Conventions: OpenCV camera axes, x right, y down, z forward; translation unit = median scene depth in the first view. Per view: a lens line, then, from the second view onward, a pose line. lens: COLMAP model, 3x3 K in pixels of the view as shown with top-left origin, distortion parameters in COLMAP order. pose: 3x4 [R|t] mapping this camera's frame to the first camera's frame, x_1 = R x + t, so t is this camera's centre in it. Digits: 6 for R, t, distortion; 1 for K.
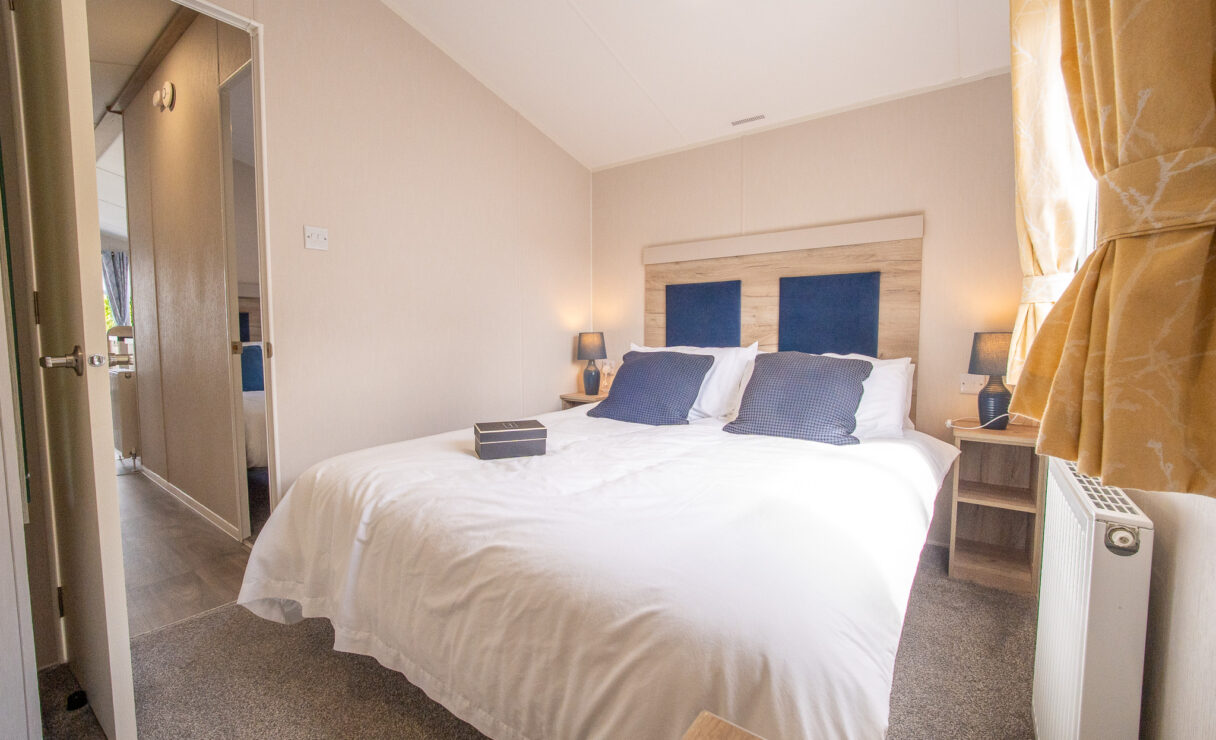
lens RADIAL K [[508.8, 0, 608.0], [0, 508.8, 370.0], [0, 0, 1]] dist [-0.030087, 0.006480]
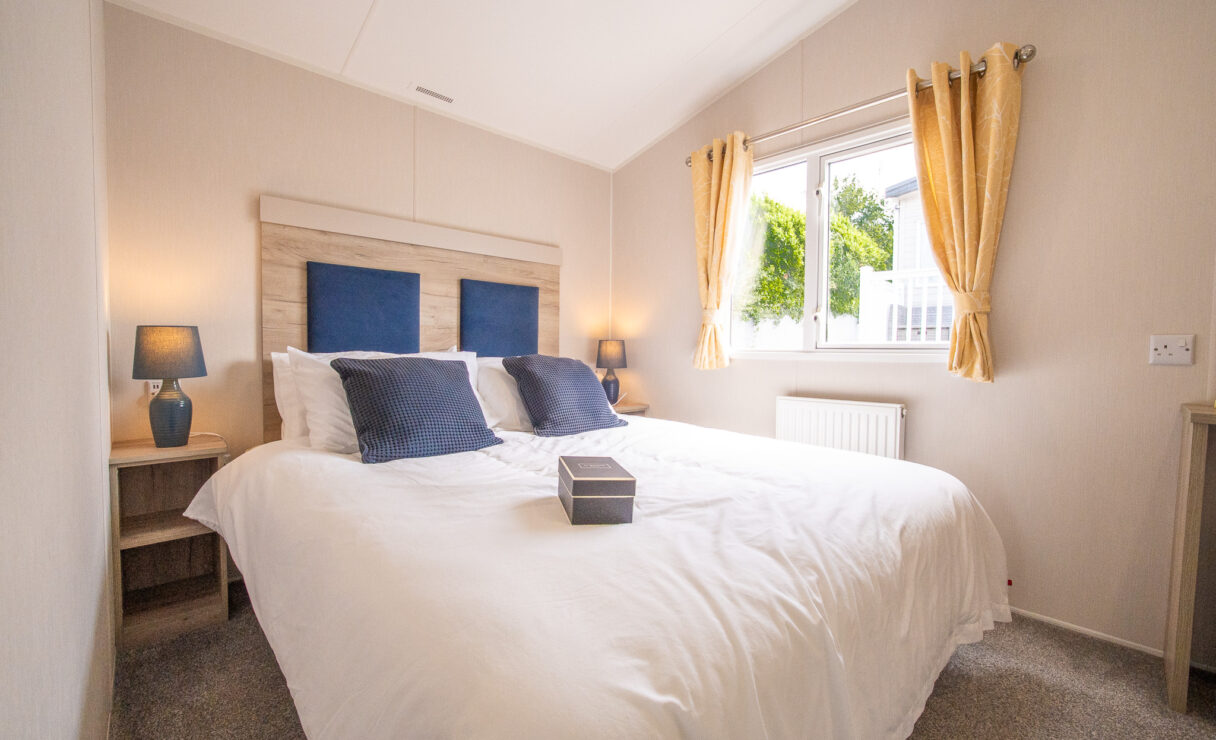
lens RADIAL K [[508.8, 0, 608.0], [0, 508.8, 370.0], [0, 0, 1]] dist [-0.030087, 0.006480]
pose [[0.159245, -0.043956, 0.986260, -0.542317], [0.047573, 0.998189, 0.036806, -0.030625], [-0.986092, 0.041058, 0.161048, 0.554235]]
